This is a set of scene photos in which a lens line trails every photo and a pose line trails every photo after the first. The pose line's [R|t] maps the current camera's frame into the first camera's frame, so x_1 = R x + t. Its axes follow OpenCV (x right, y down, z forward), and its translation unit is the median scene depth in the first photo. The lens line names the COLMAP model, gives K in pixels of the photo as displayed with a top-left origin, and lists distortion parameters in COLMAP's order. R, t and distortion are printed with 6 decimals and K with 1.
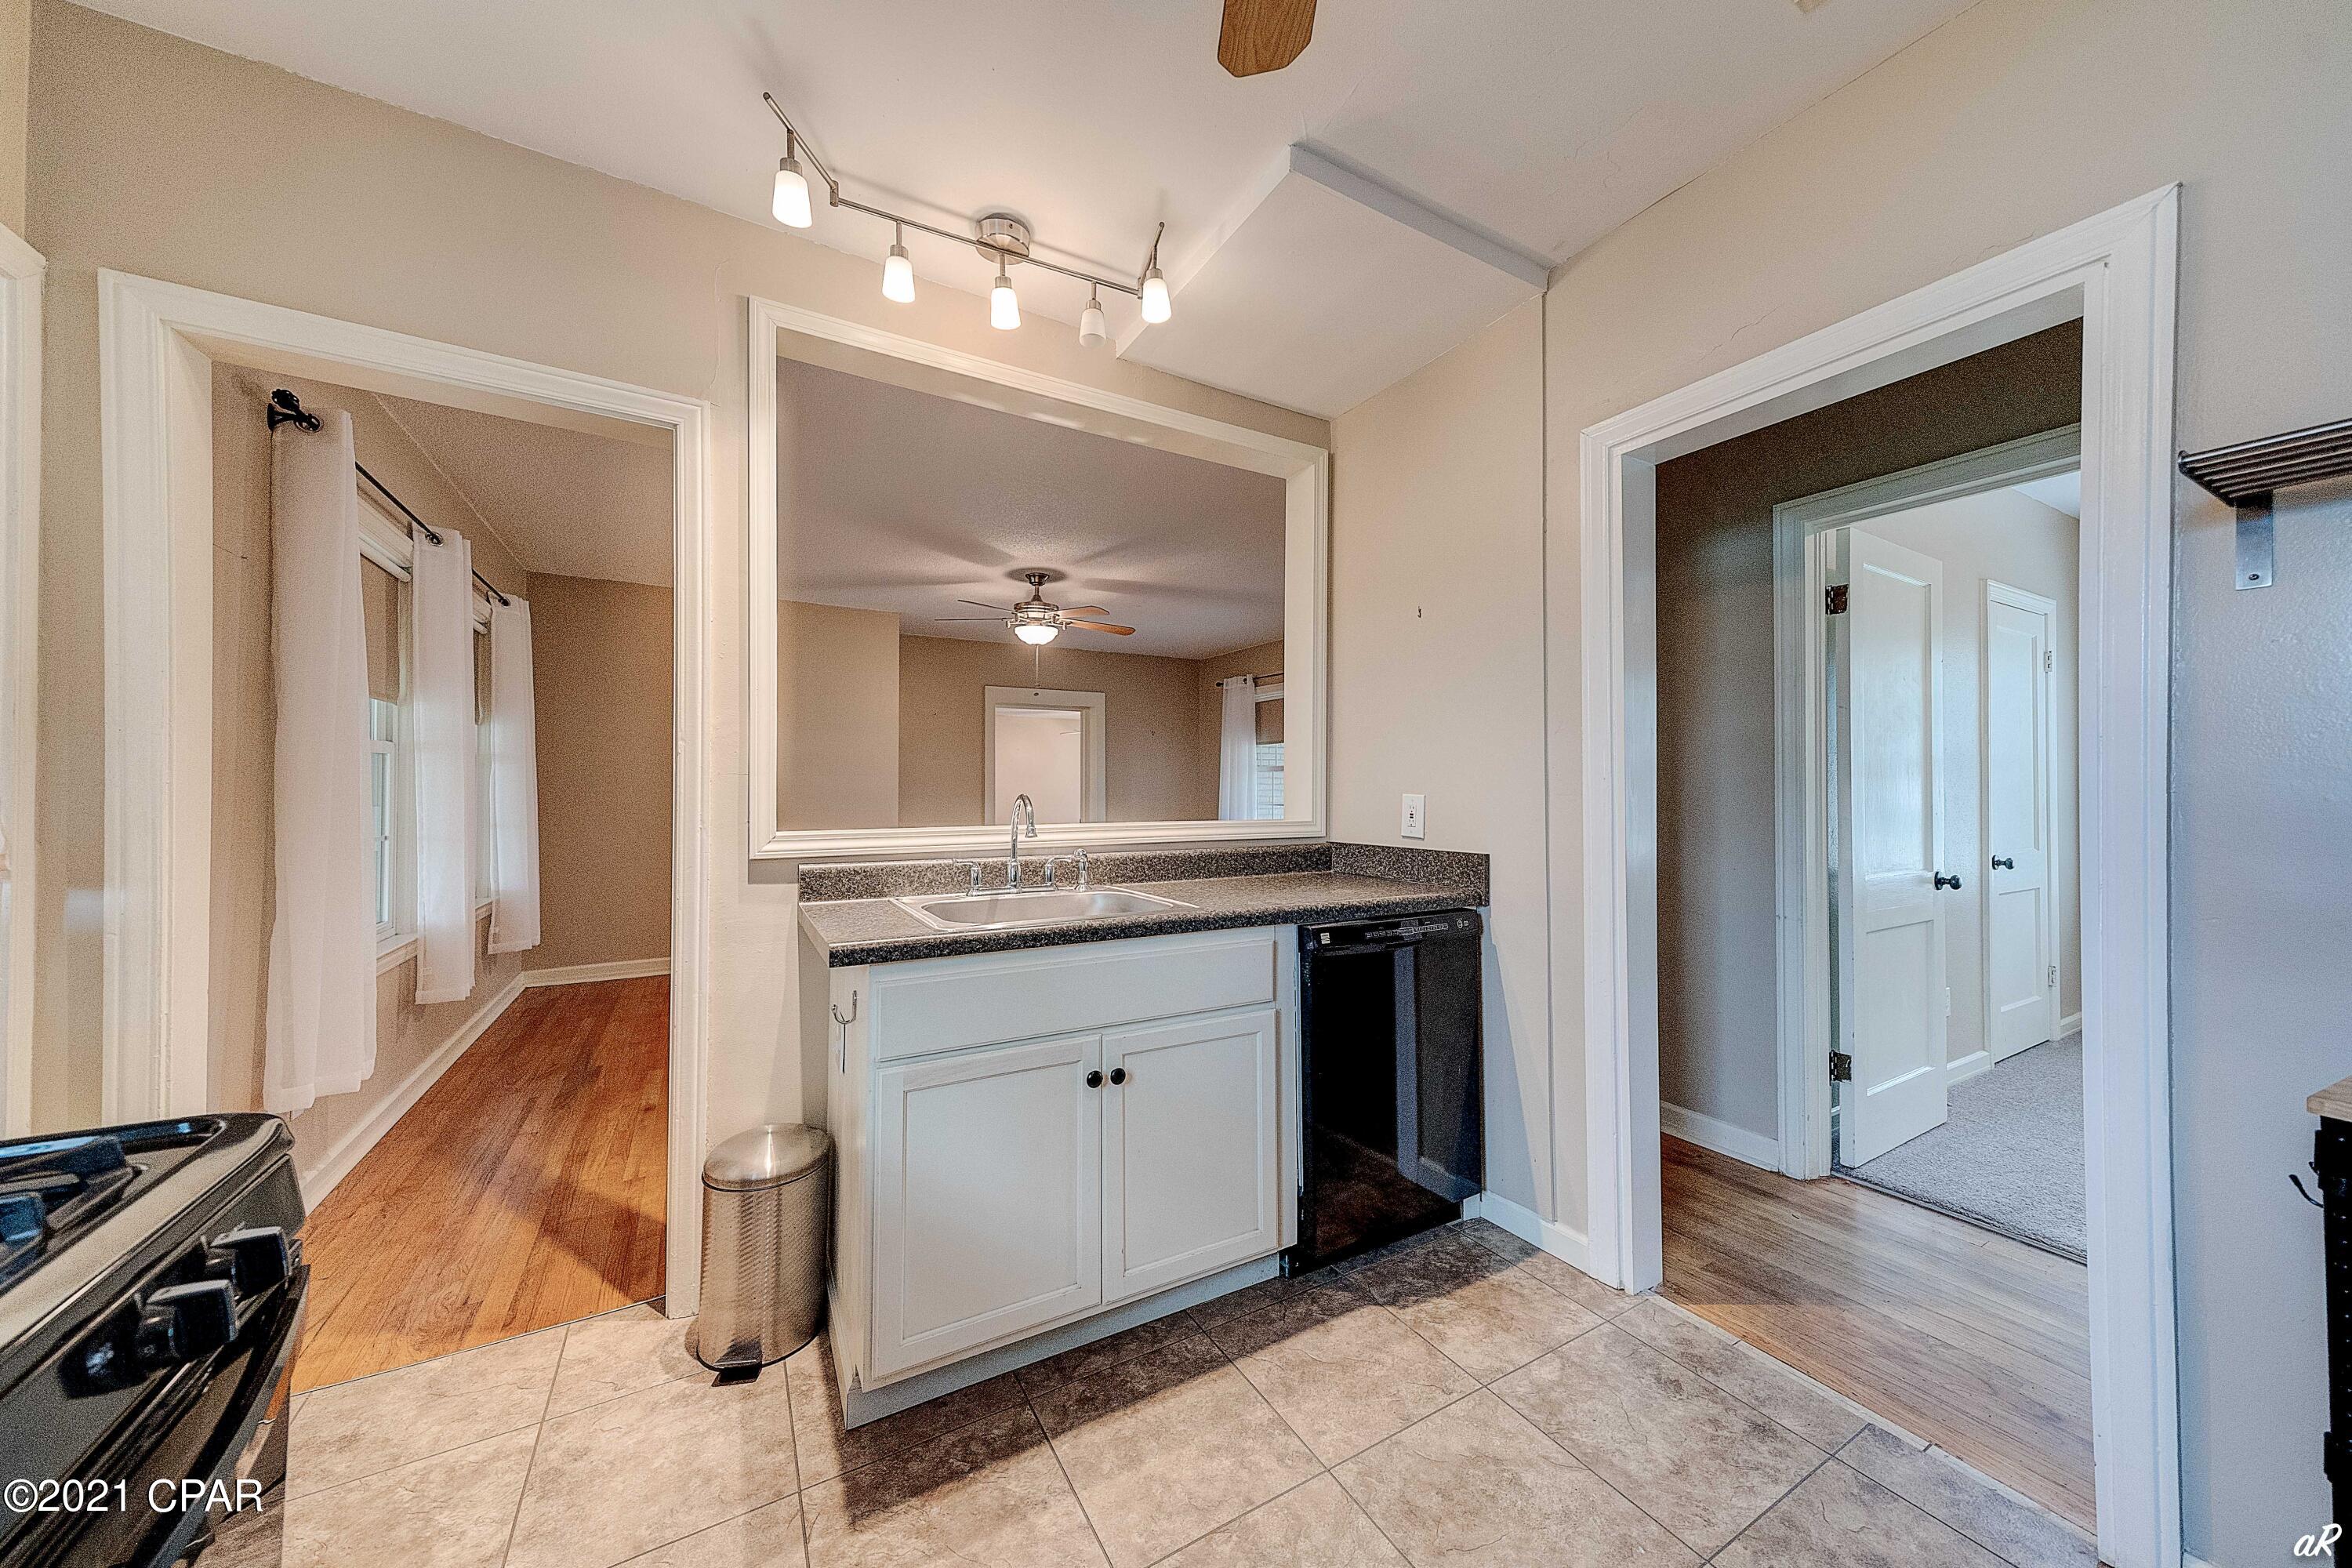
lens RADIAL K [[806.1, 0, 1165.2], [0, 806.1, 776.7], [0, 0, 1]] dist [0.019466, -0.000049]
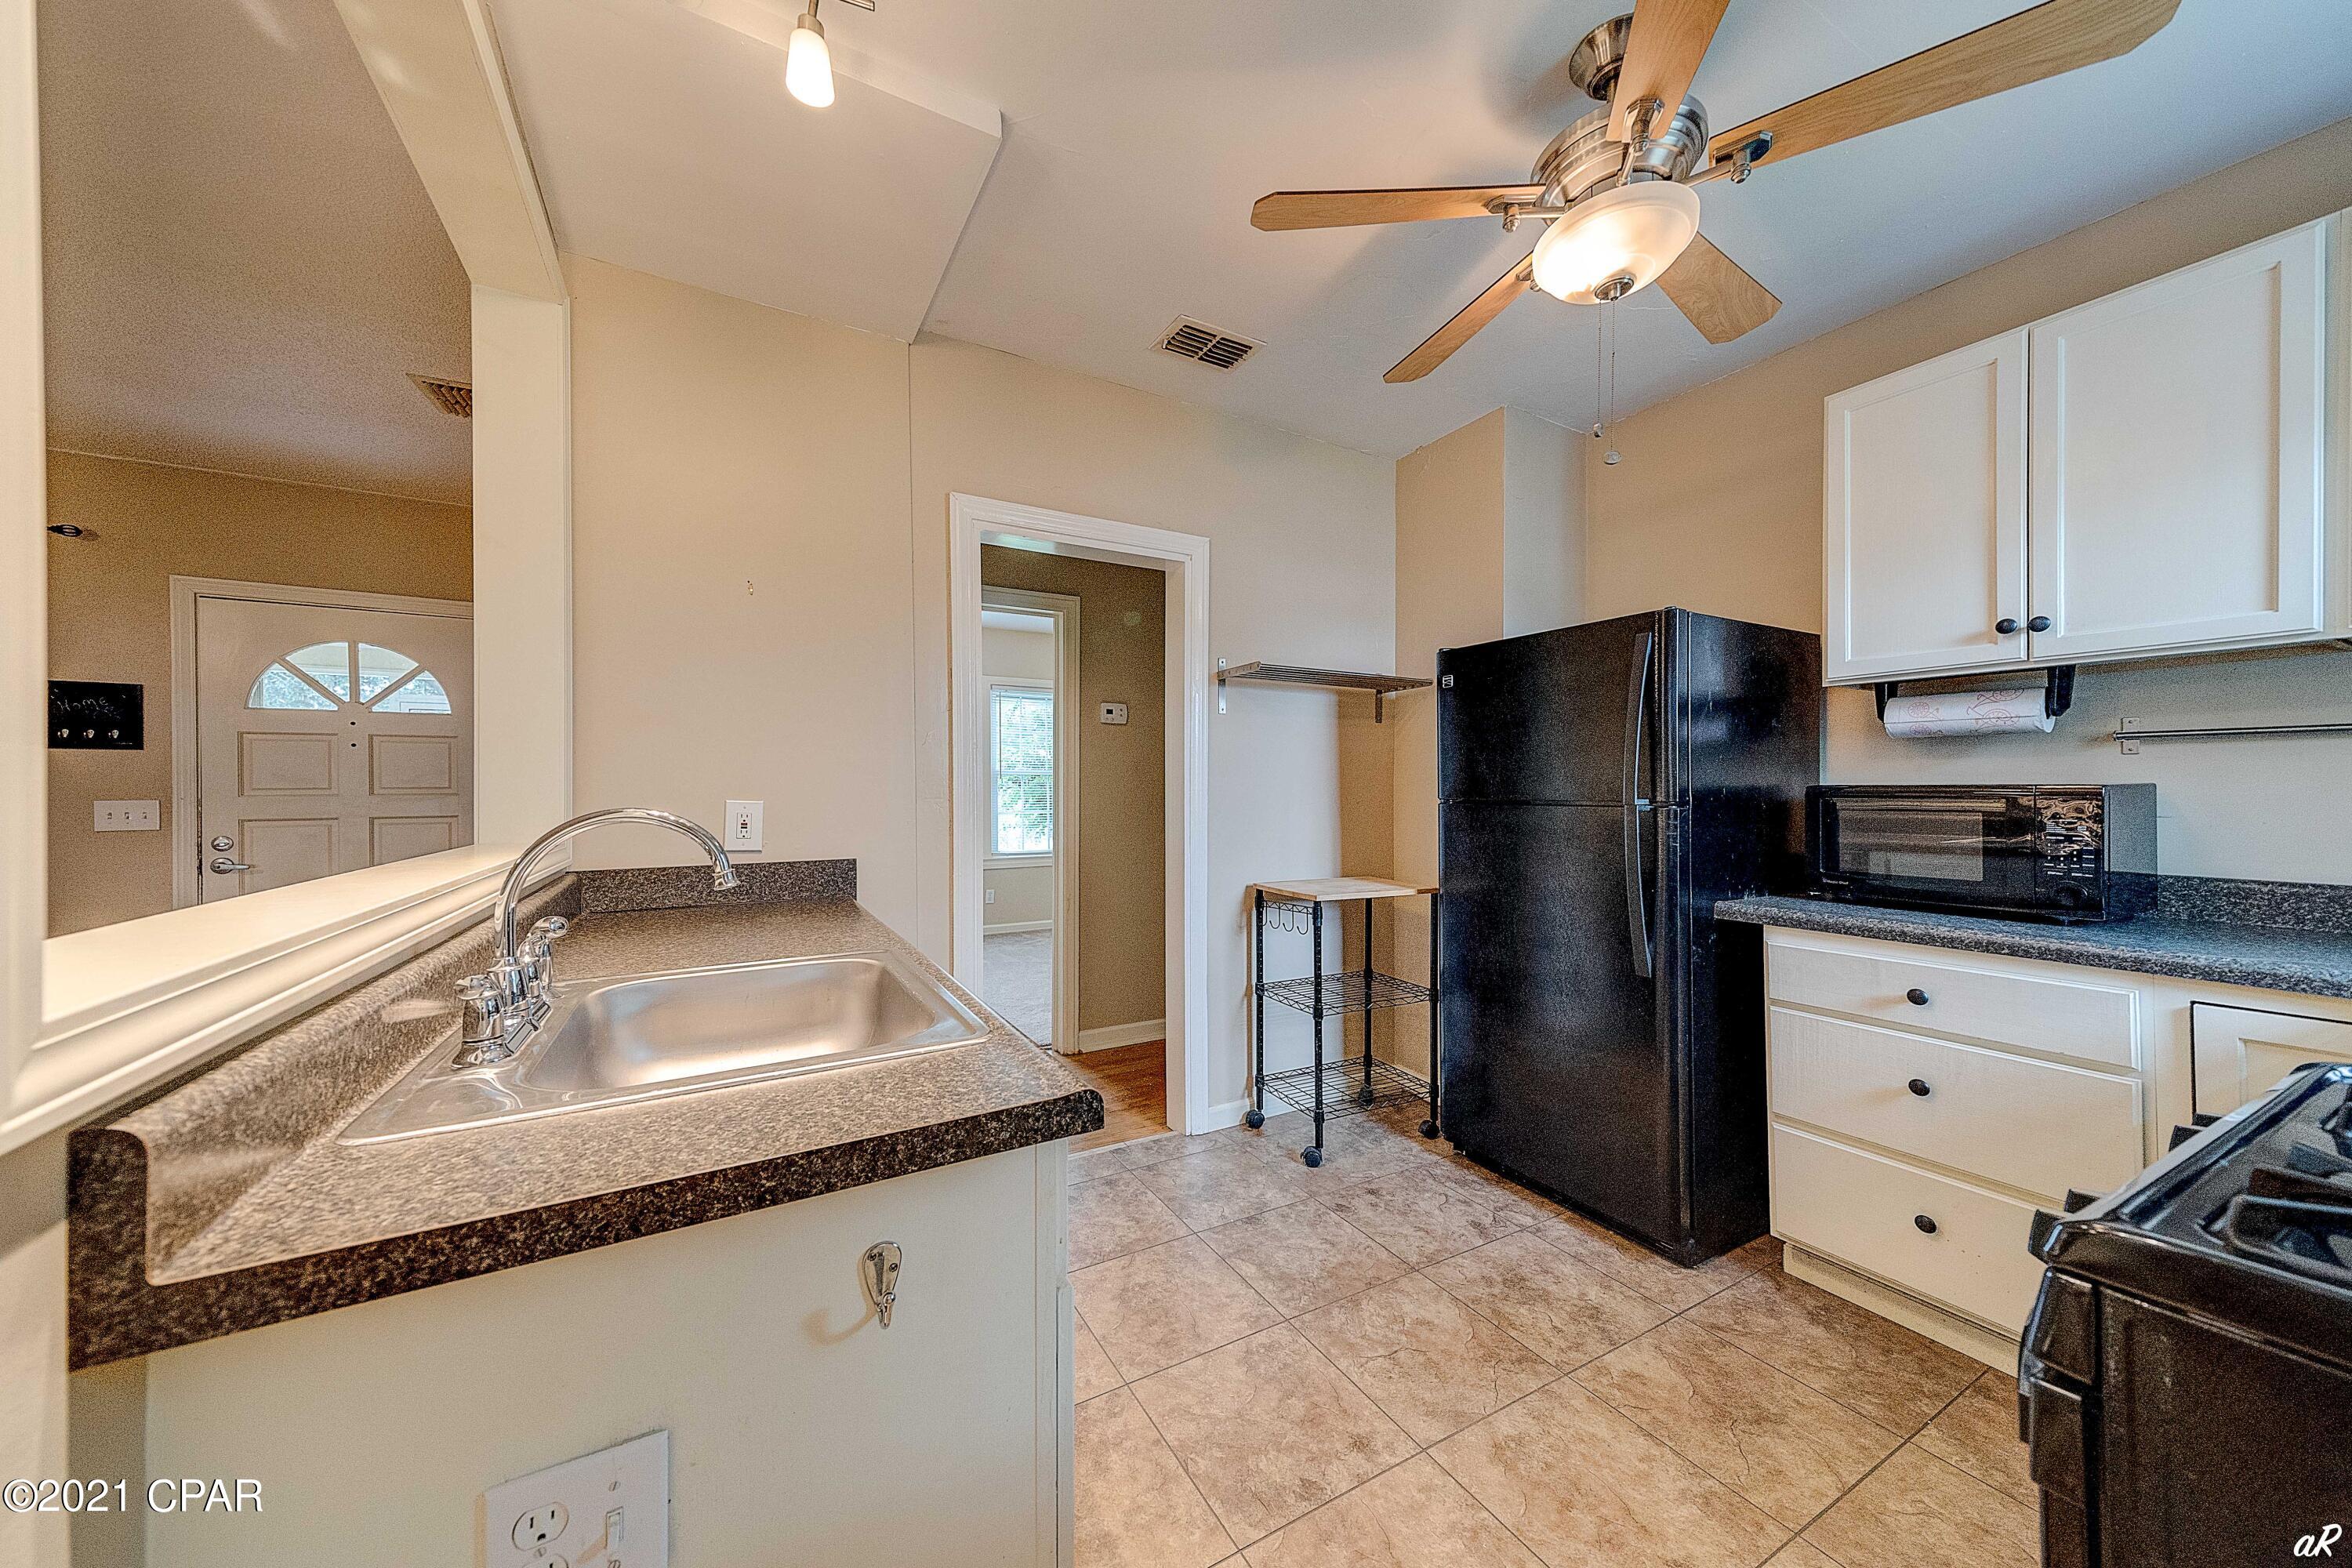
lens RADIAL K [[812.6, 0, 1176.0], [0, 812.6, 784.0], [0, 0, 1]] dist [0.023313, -0.000092]
pose [[-0.003679, 0.003022, 0.999989, -0.565137], [-0.012222, 0.999921, -0.003067, 0.001188], [-0.999919, -0.012233, -0.003642, 0.553274]]
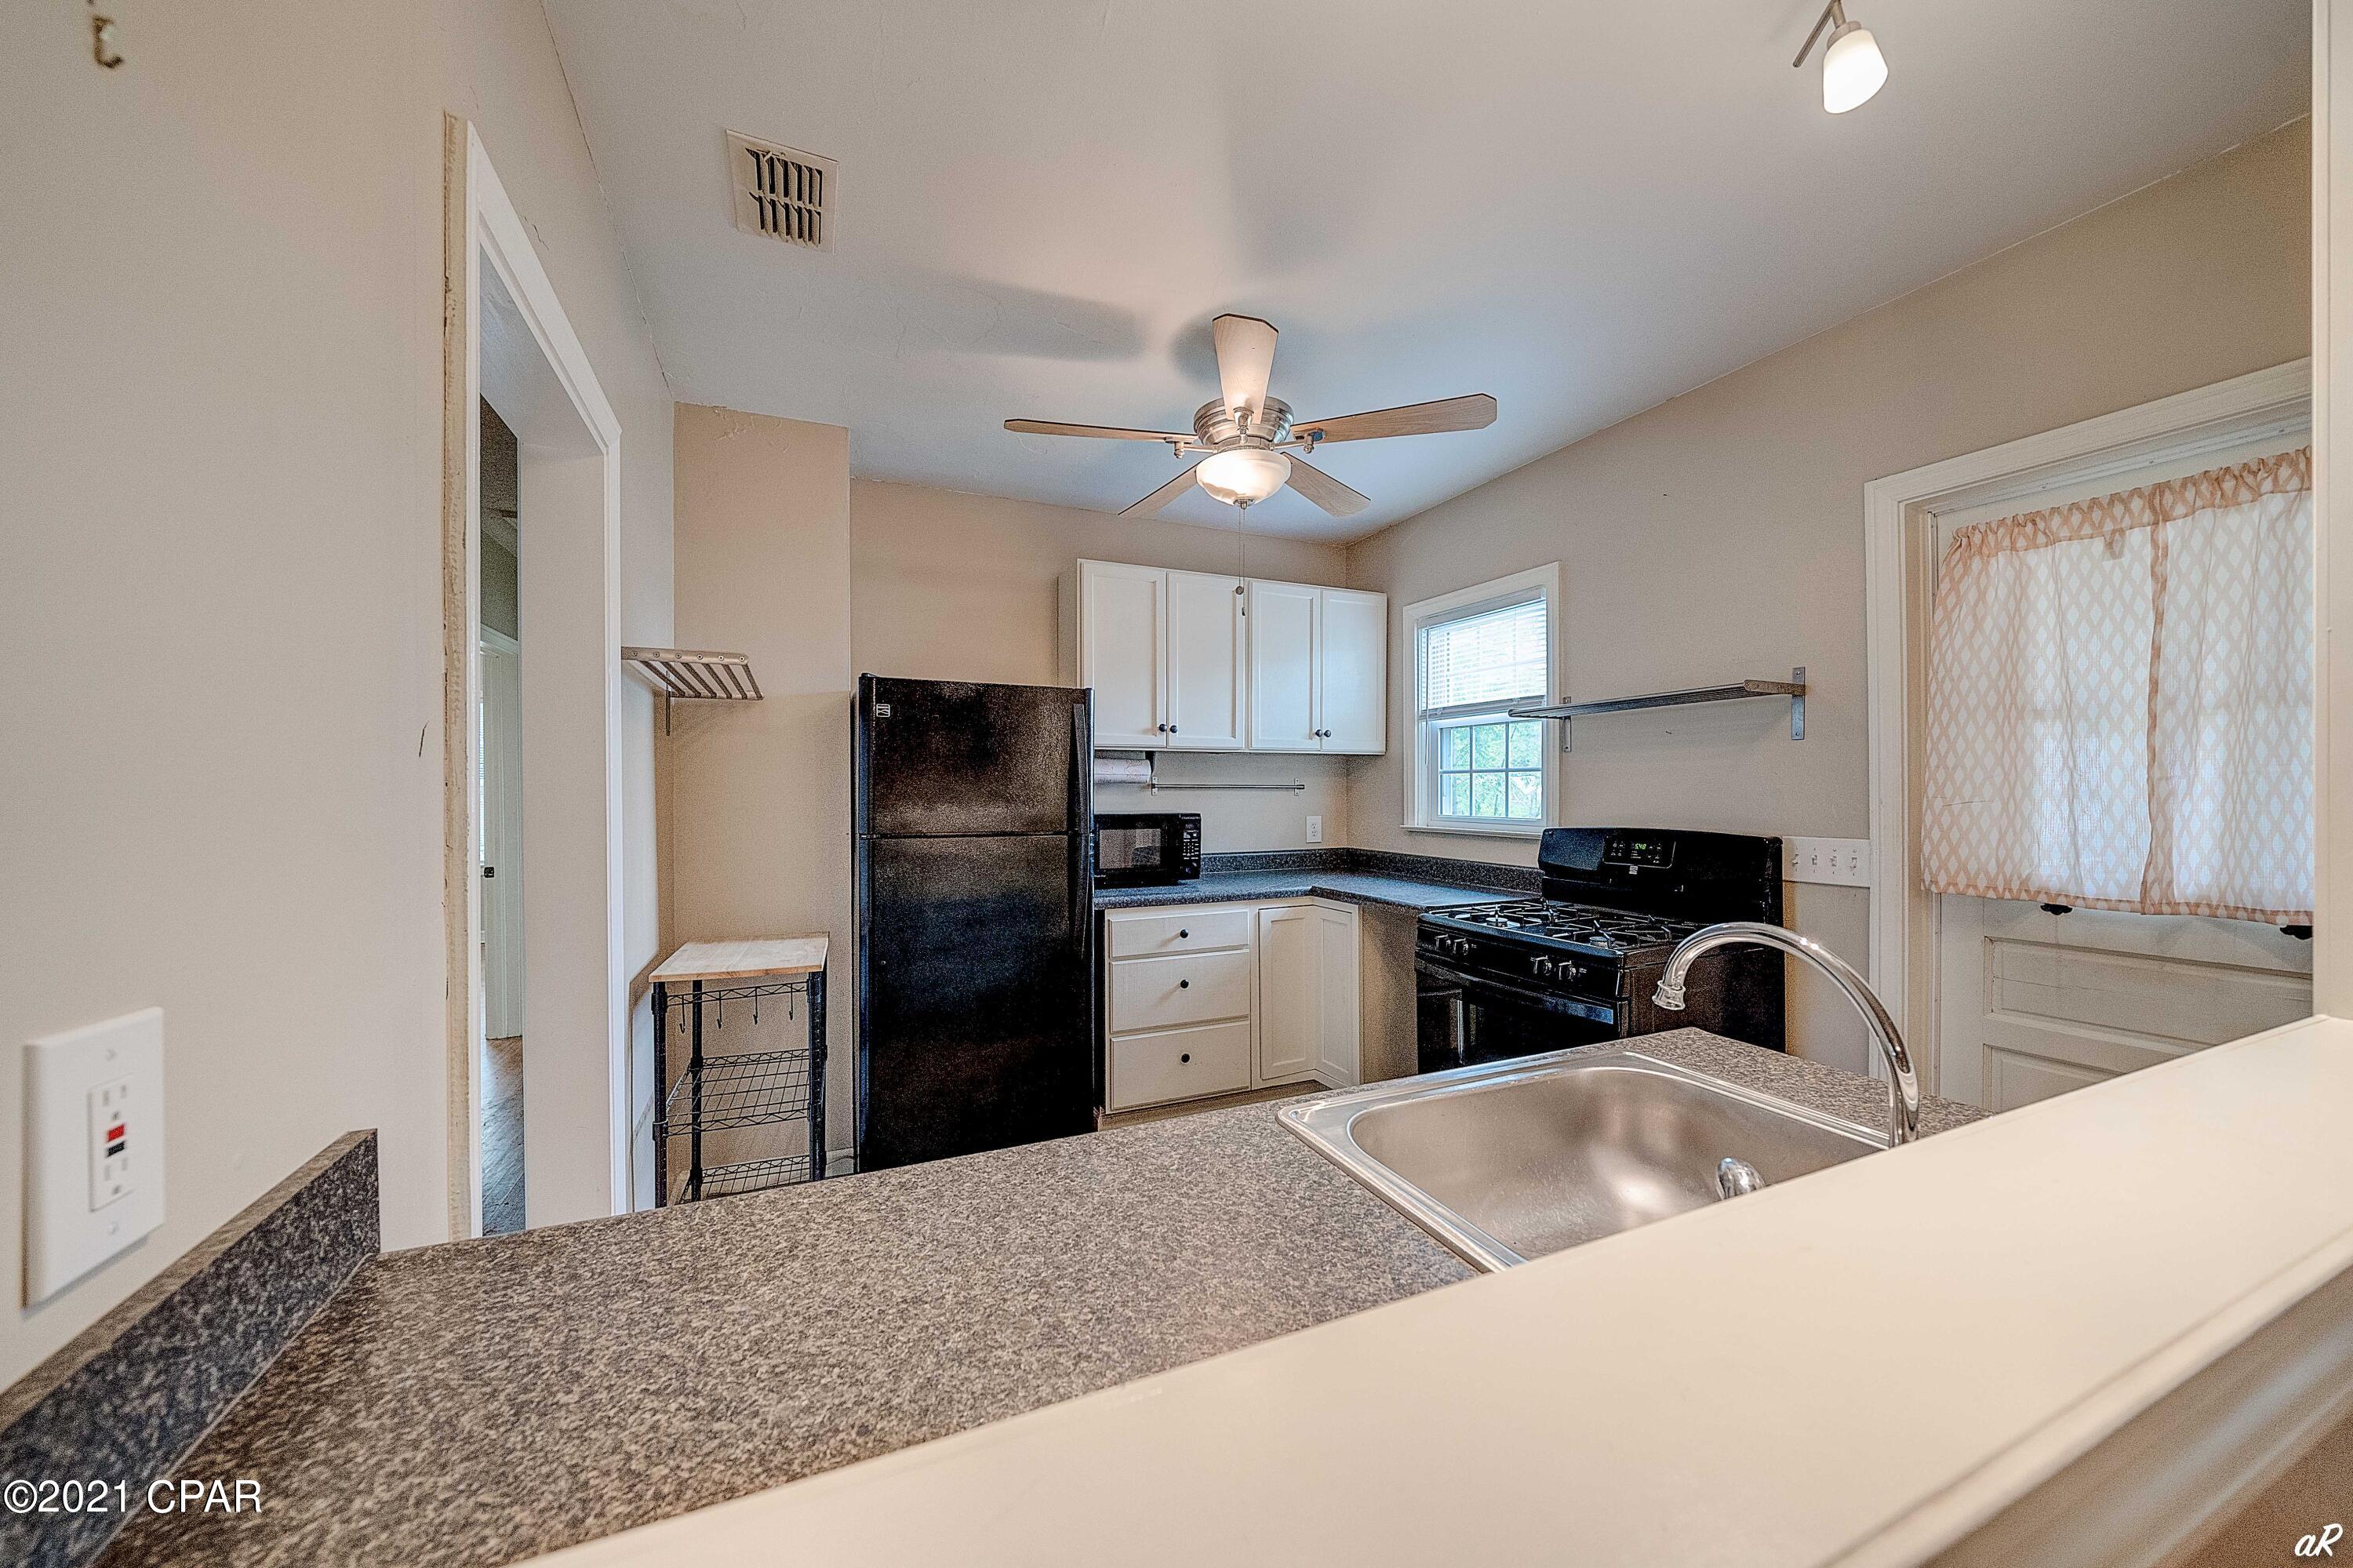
lens RADIAL K [[816.6, 0, 1156.4], [0, 816.6, 794.9], [0, 0, 1]] dist [-0.001582, -0.000180]
pose [[-0.995173, -0.001493, 0.098125, 0.066139], [-0.002496, 0.999946, -0.010100, -0.026900], [-0.098104, -0.010296, -0.995123, 1.169401]]
